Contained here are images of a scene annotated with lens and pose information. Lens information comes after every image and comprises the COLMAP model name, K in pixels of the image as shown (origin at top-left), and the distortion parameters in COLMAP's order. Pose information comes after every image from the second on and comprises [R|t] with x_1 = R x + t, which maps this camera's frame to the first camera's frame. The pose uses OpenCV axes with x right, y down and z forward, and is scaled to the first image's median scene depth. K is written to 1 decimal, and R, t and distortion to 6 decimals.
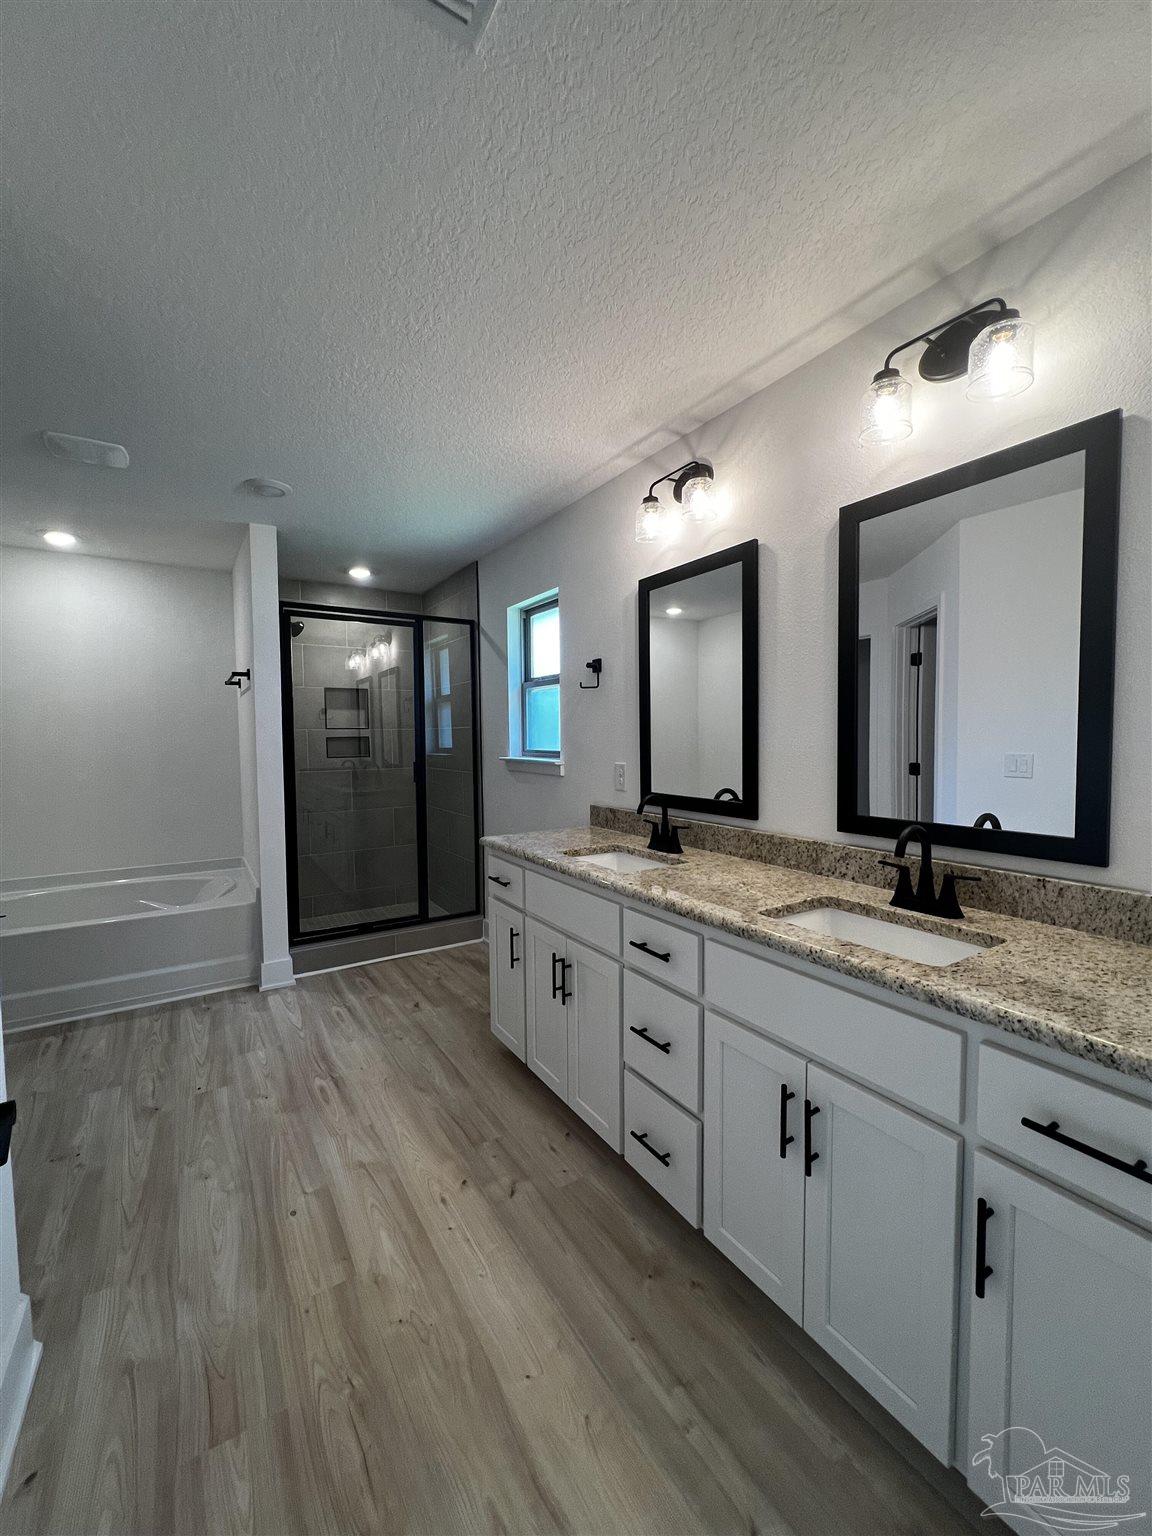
lens RADIAL K [[610.5, 0, 571.1], [0, 610.5, 771.0], [0, 0, 1]] dist [-0.010179, -0.000338]
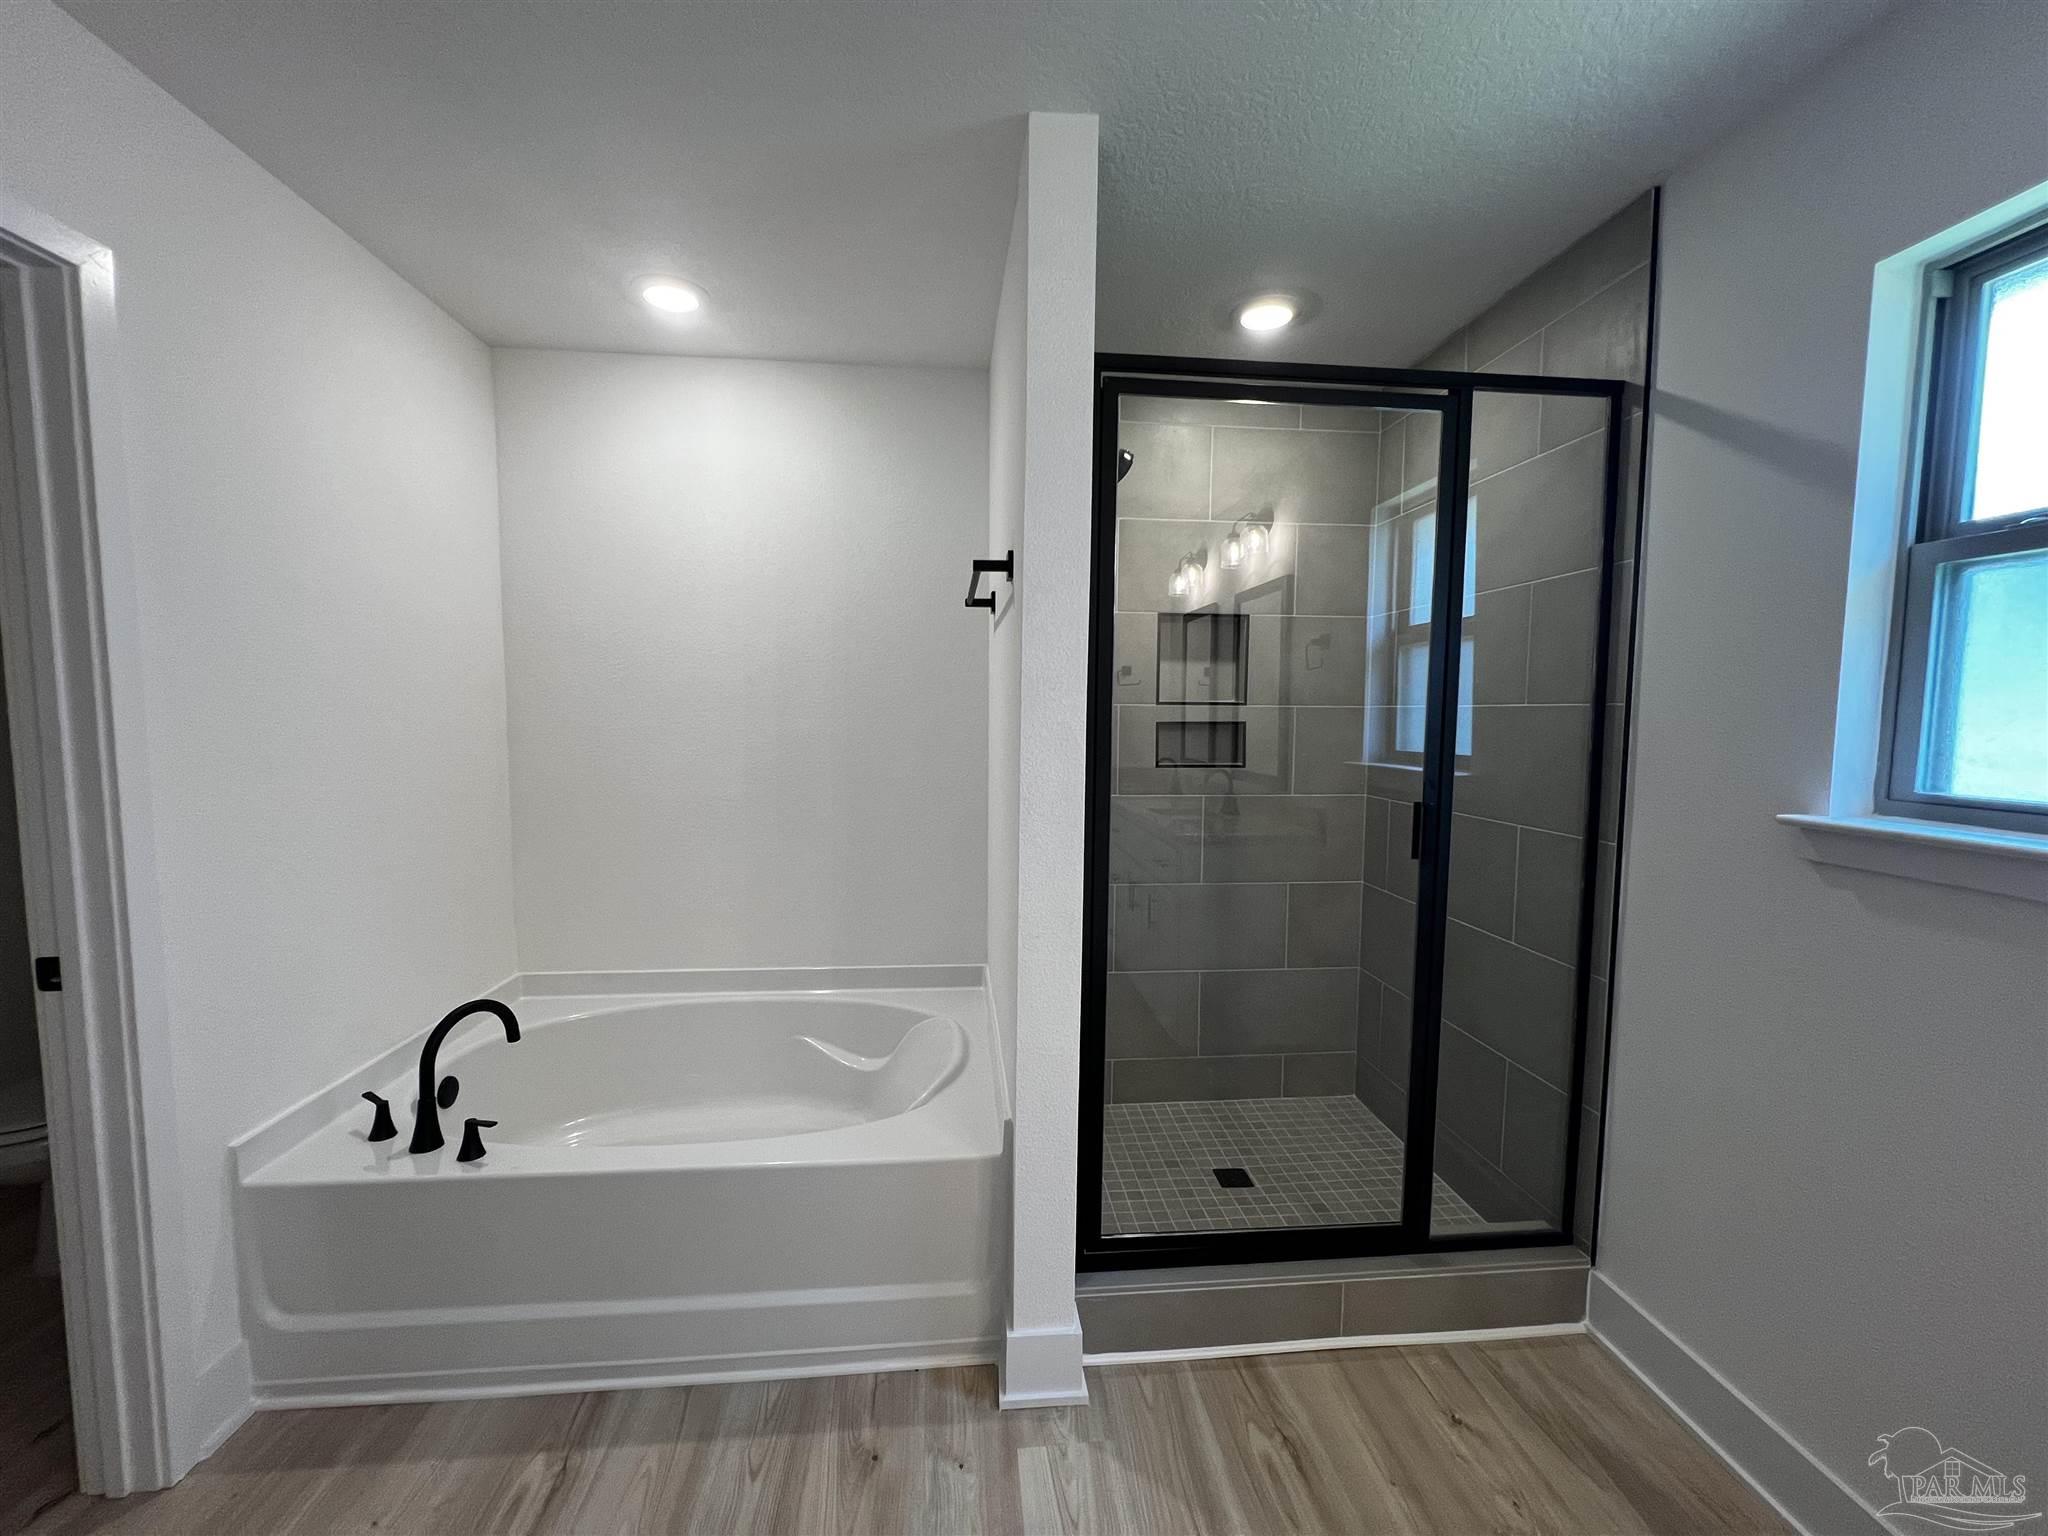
lens RADIAL K [[814.0, 0, 1021.7], [0, 814.0, 777.3], [0, 0, 1]] dist [-0.010179, -0.000338]
pose [[0.890142, 0.054885, -0.452366, -0.265629], [-0.042476, 0.998392, 0.037553, -0.039296], [0.453699, -0.014213, 0.891042, 0.508763]]
